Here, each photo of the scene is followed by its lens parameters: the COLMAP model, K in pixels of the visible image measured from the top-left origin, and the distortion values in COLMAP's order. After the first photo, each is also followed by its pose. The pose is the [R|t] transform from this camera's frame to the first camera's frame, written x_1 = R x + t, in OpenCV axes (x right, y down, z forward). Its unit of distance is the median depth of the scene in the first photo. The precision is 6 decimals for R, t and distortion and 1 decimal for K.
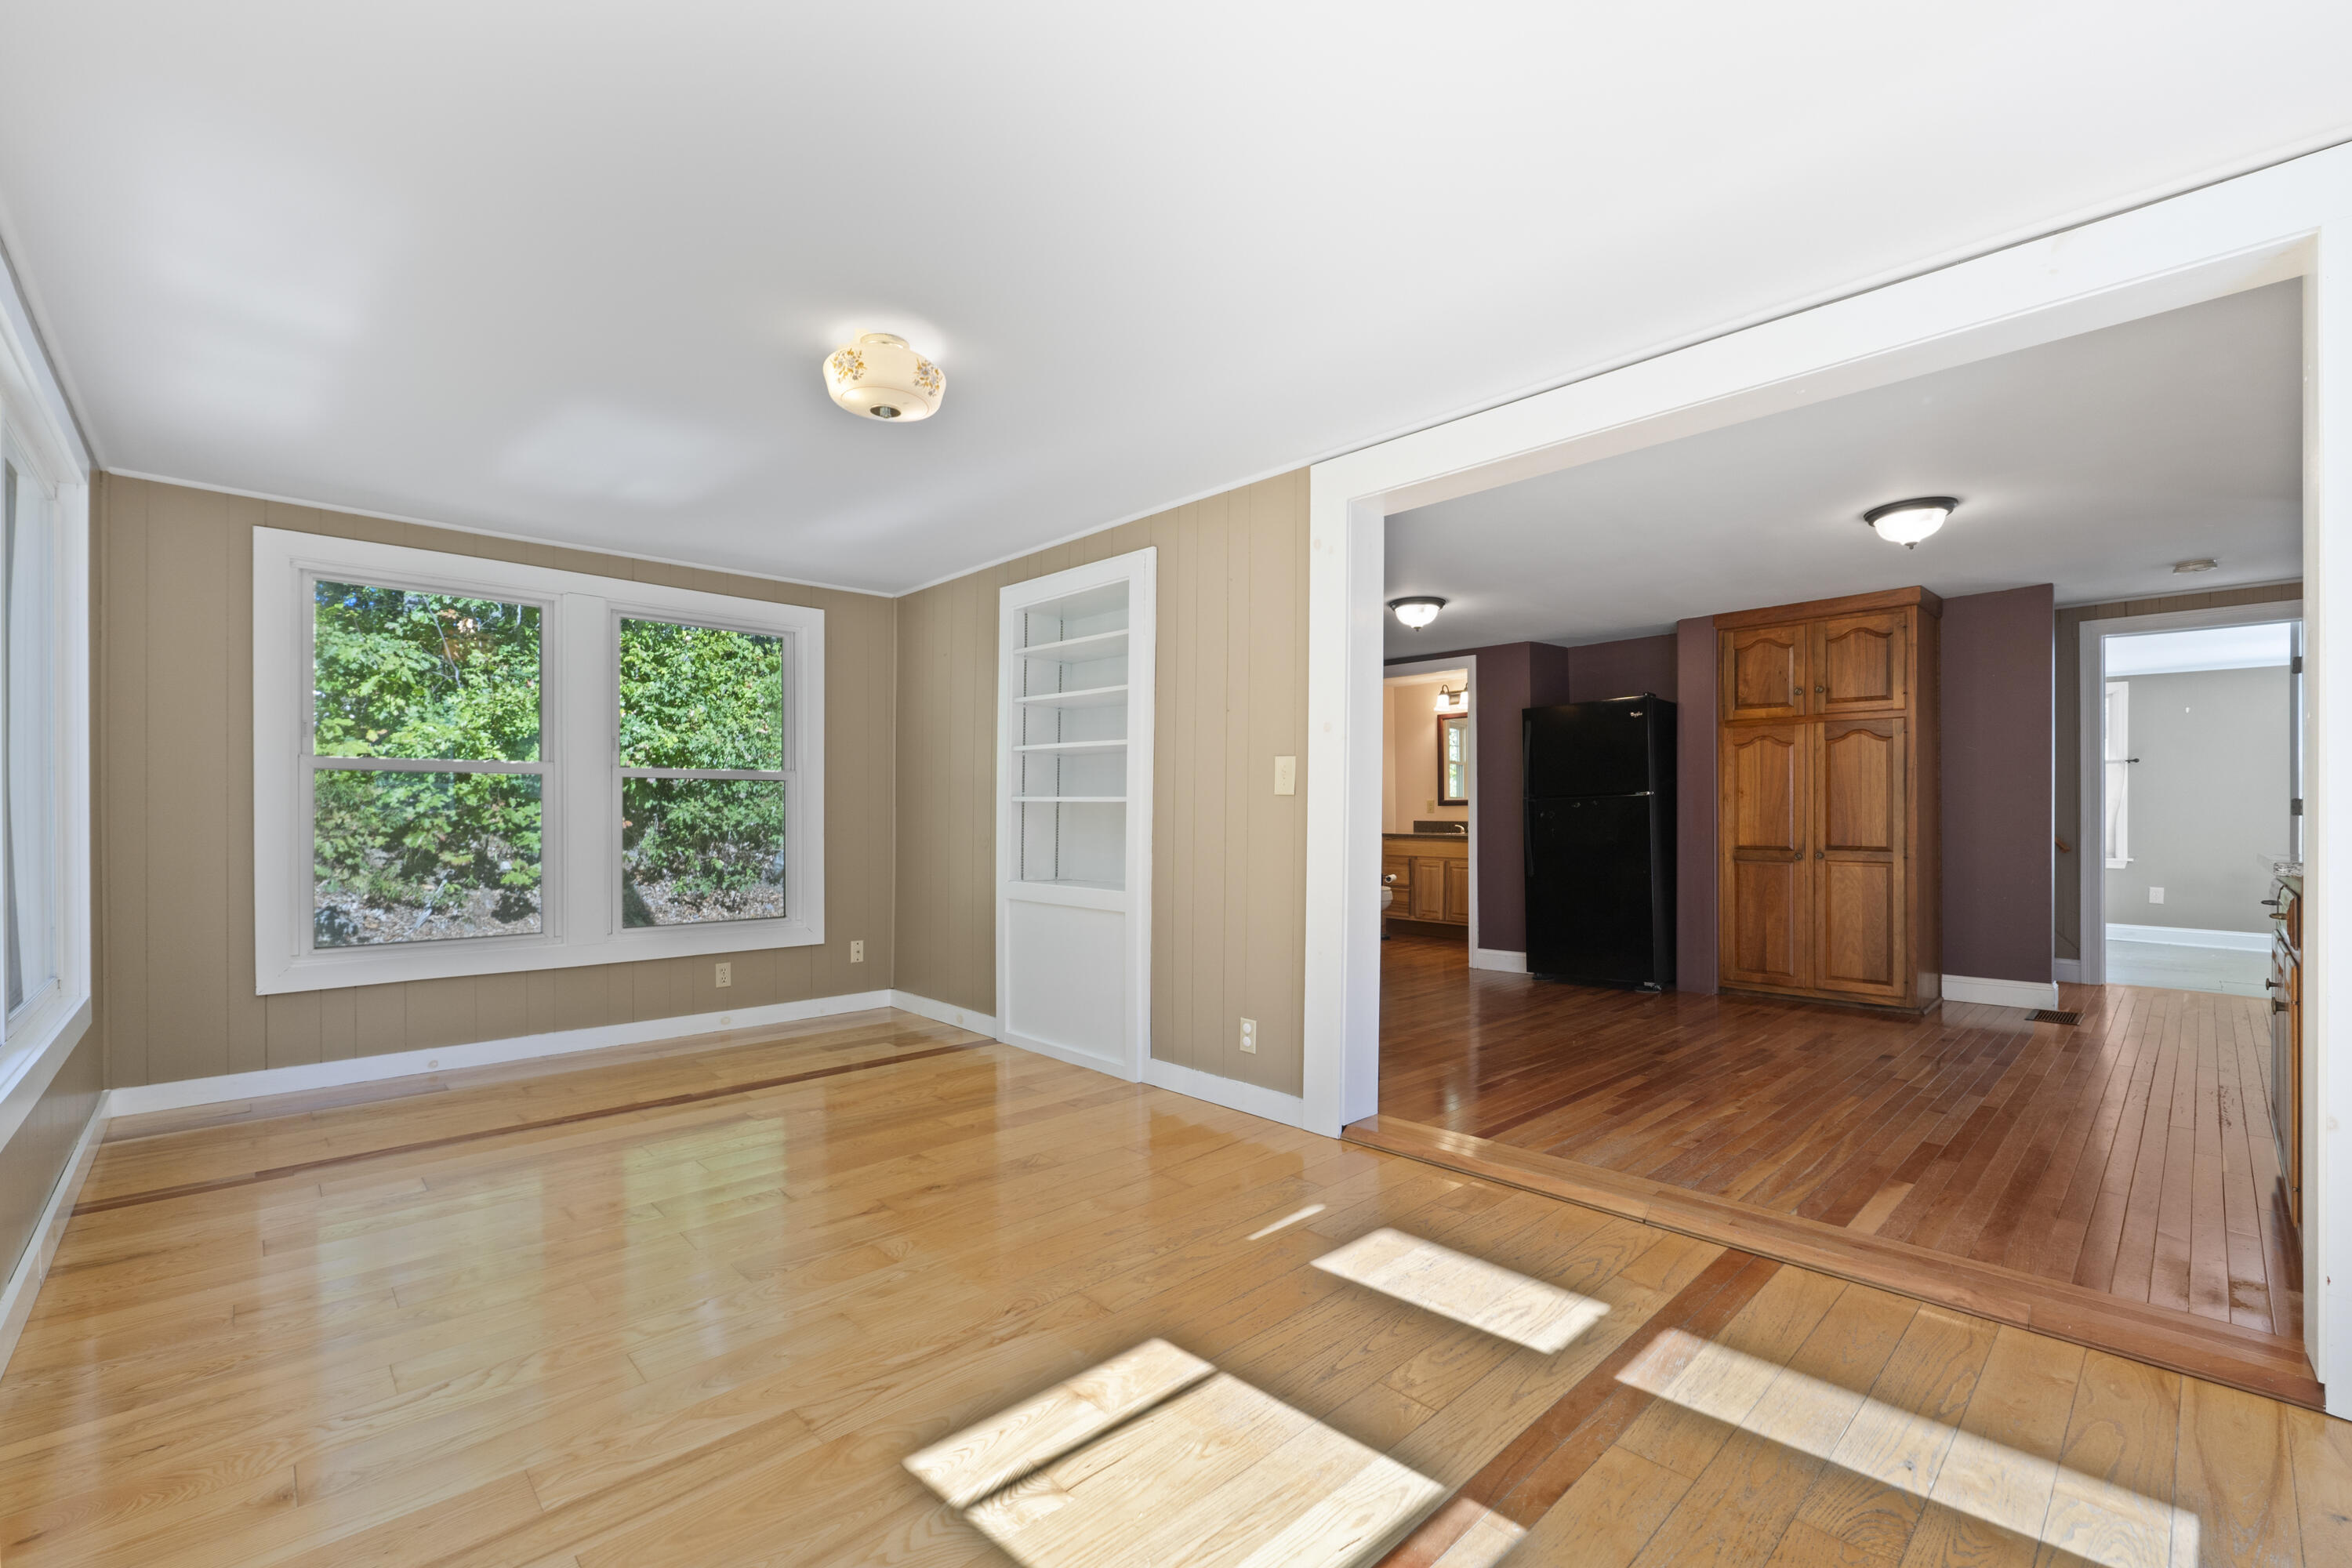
lens RADIAL K [[990.3, 0, 1180.1], [0, 990.3, 820.1], [0, 0, 1]] dist [-0.010424, -0.000306]
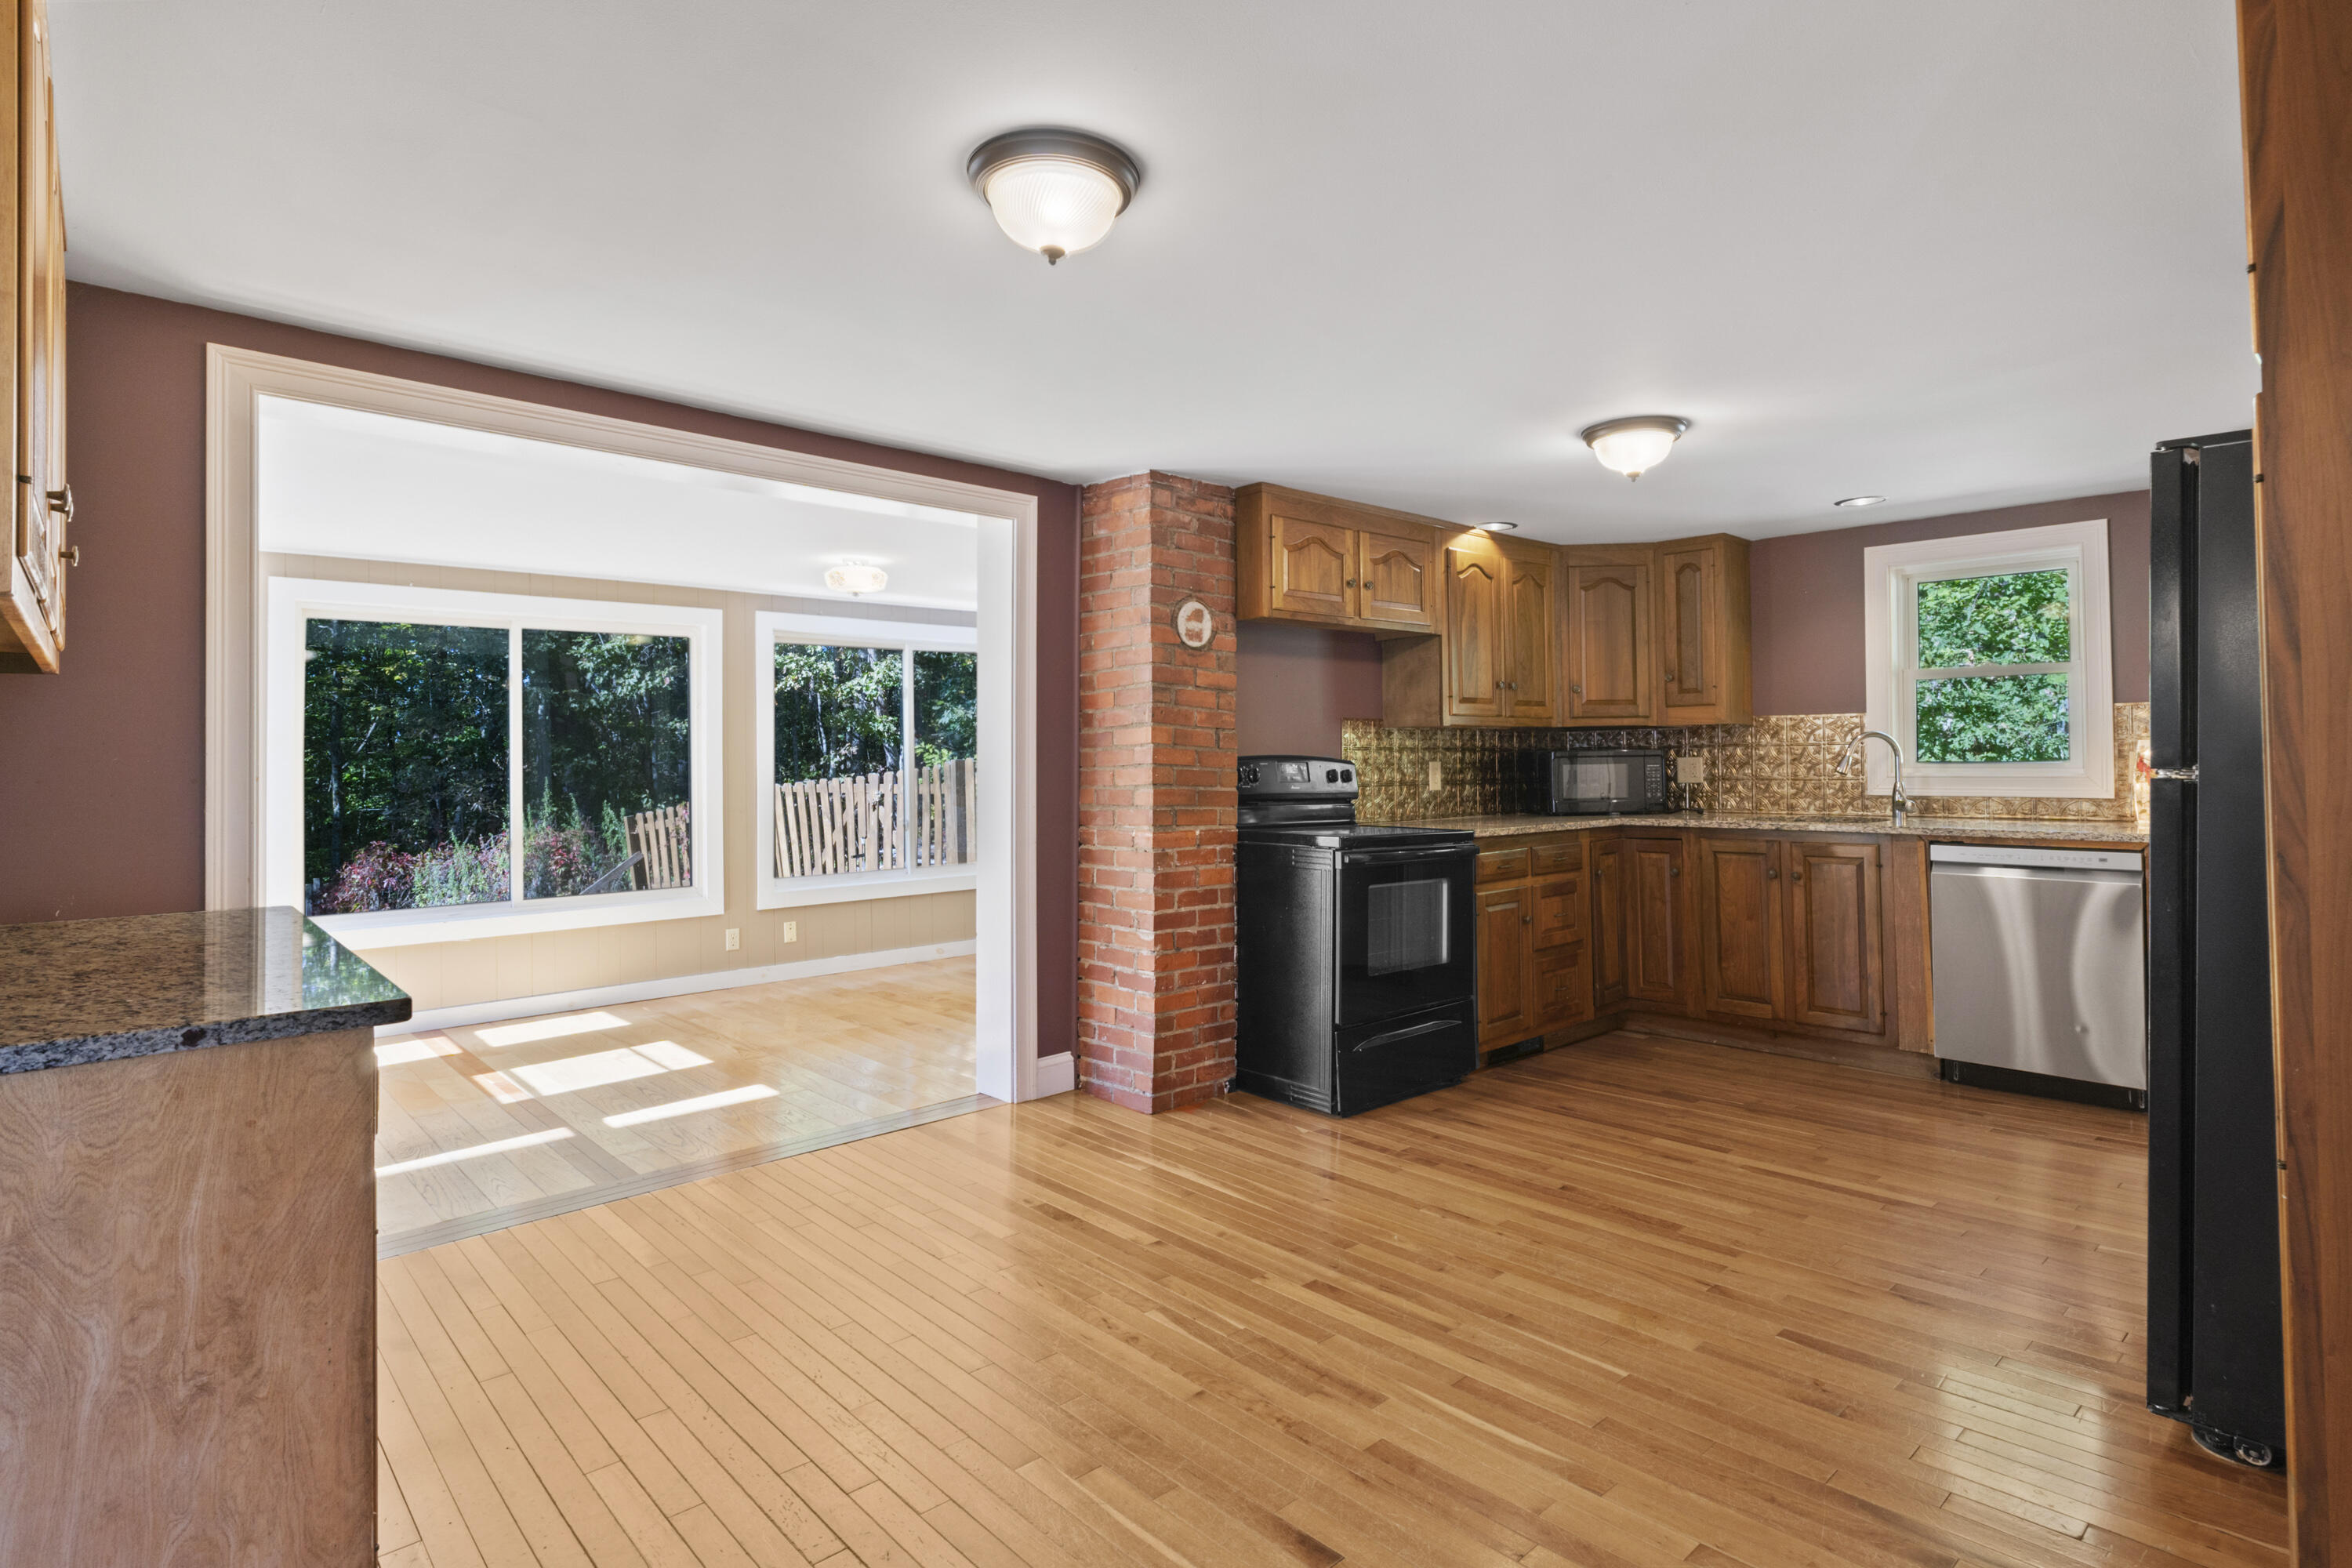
lens RADIAL K [[1194.8, 0, 1188.7], [0, 1194.8, 738.1], [0, 0, 1]] dist [-0.008044, 0.000081]
pose [[-0.016256, -0.020886, -0.999650, 1.233576], [0.005205, 0.999766, -0.020973, -0.047621], [0.999854, -0.005544, -0.016144, 1.030464]]
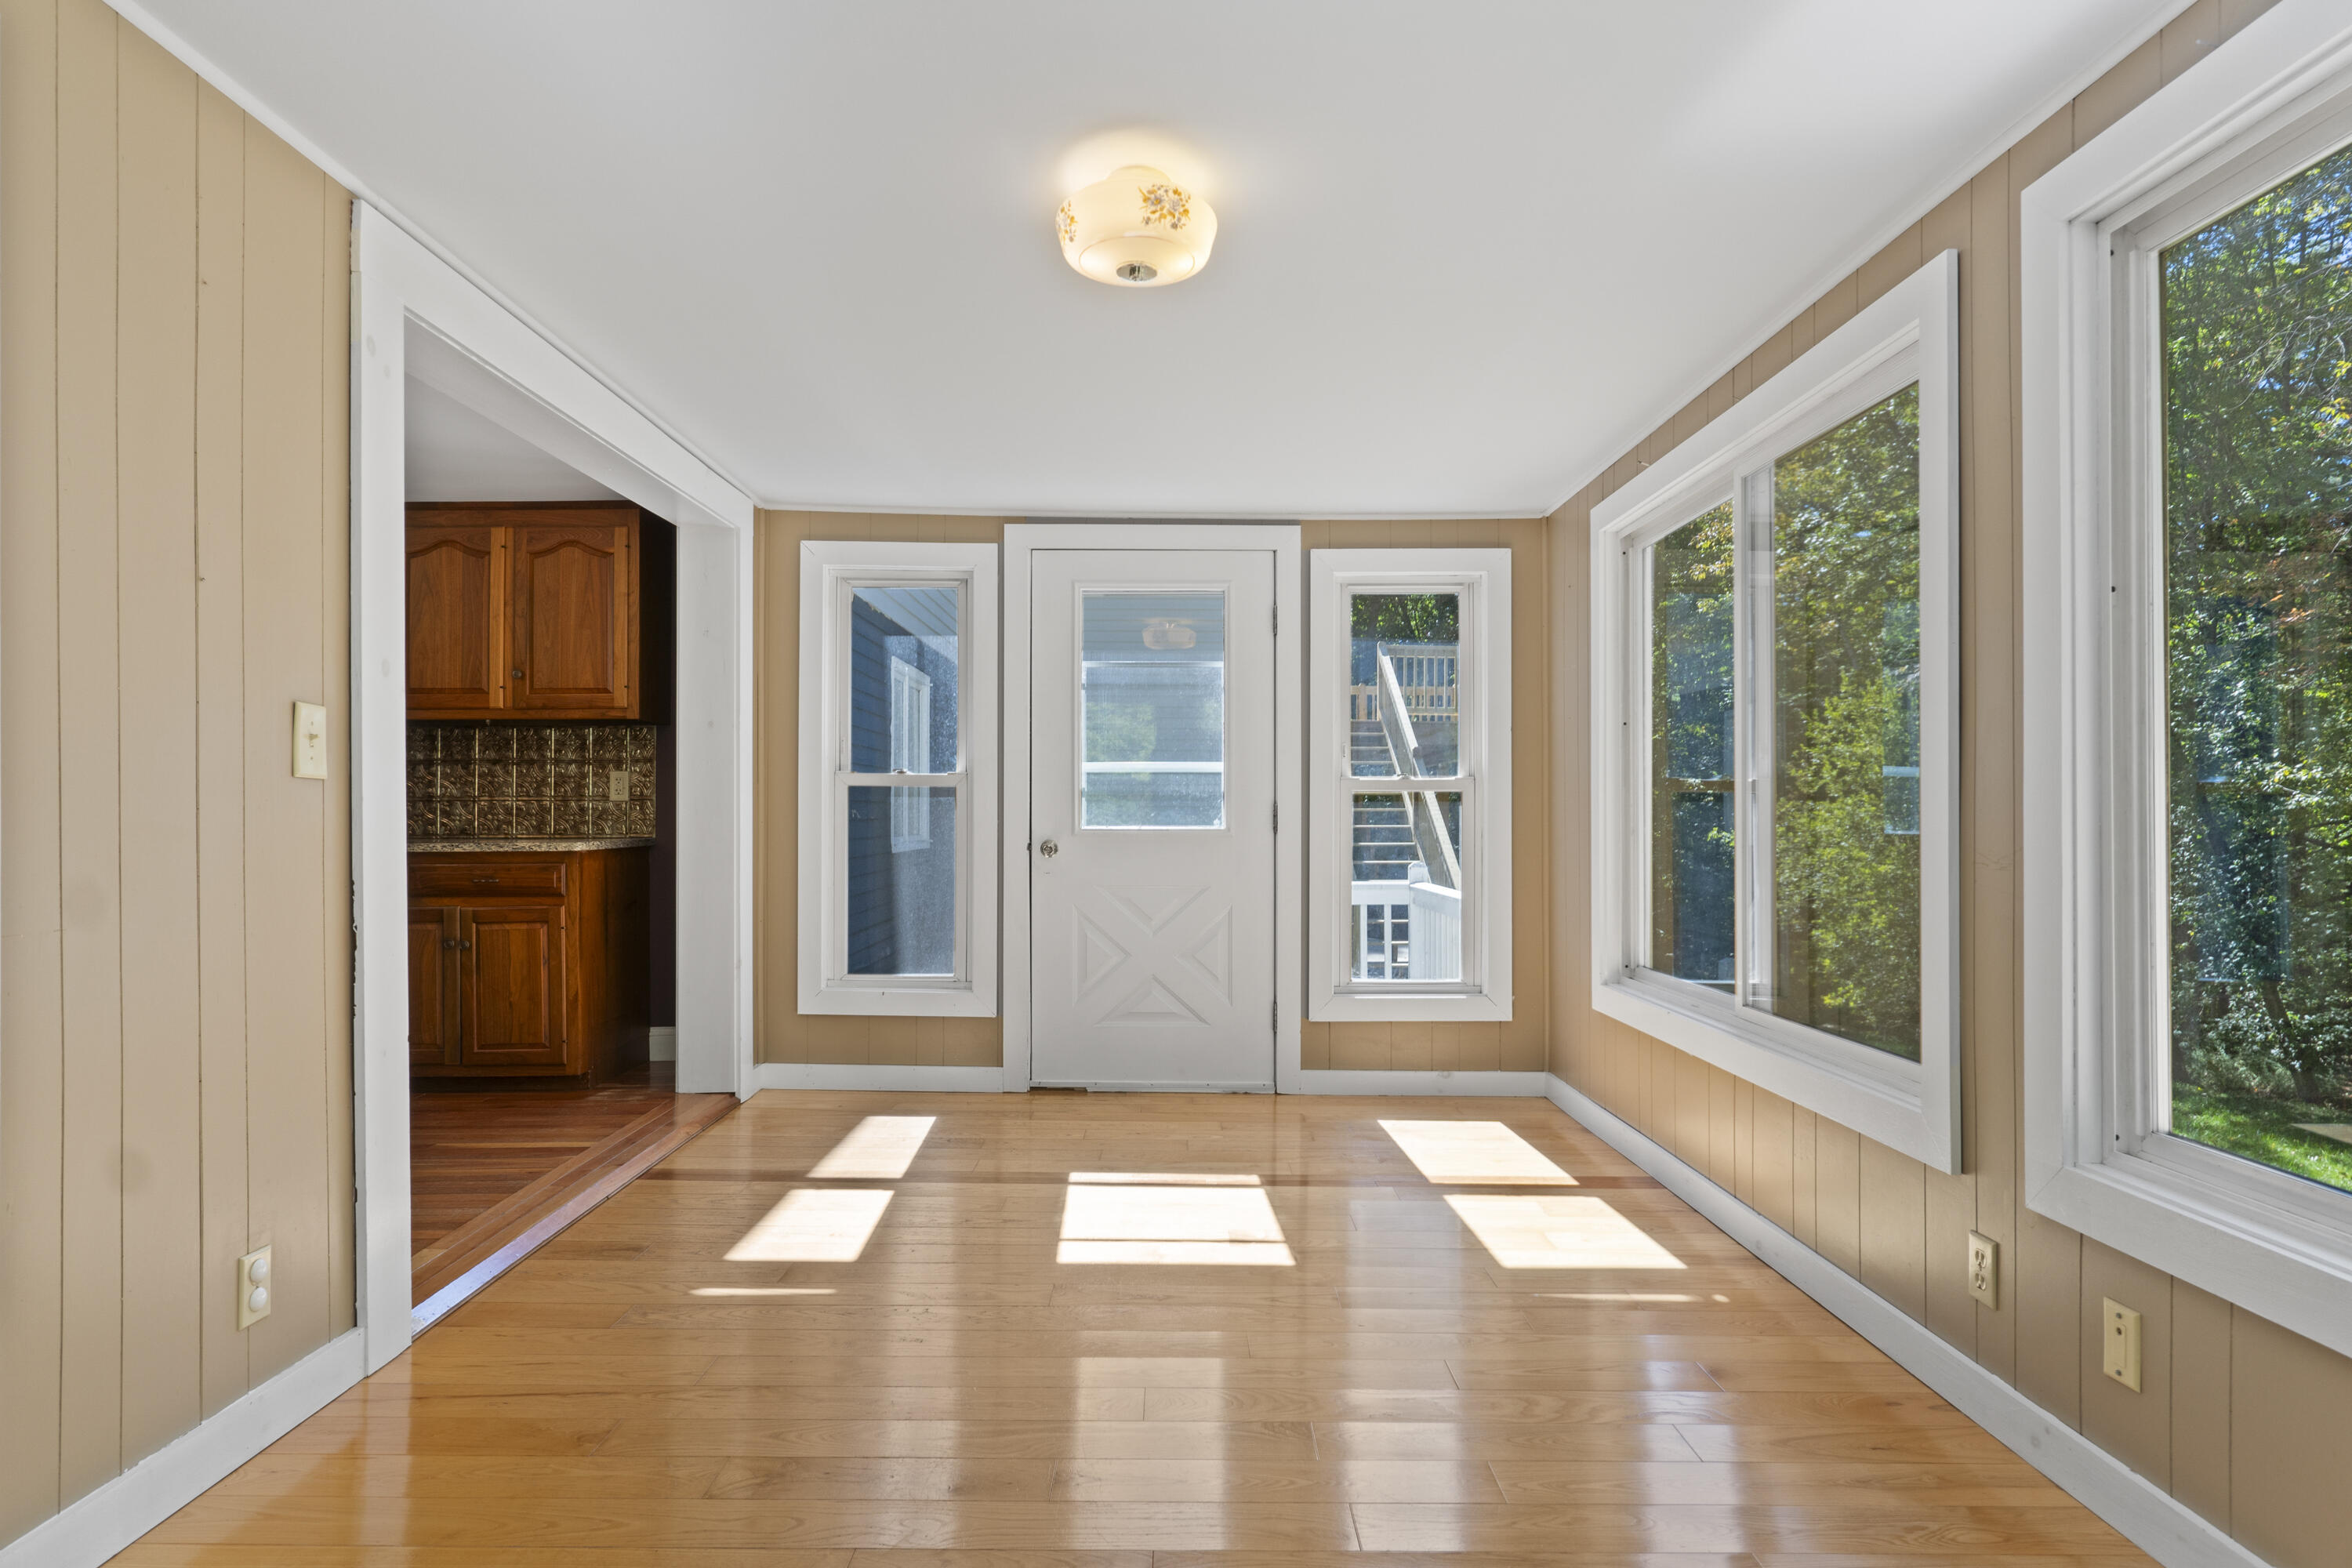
lens RADIAL K [[1298.2, 0, 1171.3], [0, 1298.2, 793.6], [0, 0, 1]] dist [0.002691, -0.003074]
pose [[-0.719957, 0.007132, 0.693982, -0.605089], [0.001466, 0.999961, -0.008756, -0.008739], [-0.694017, -0.005286, -0.719939, 1.026163]]
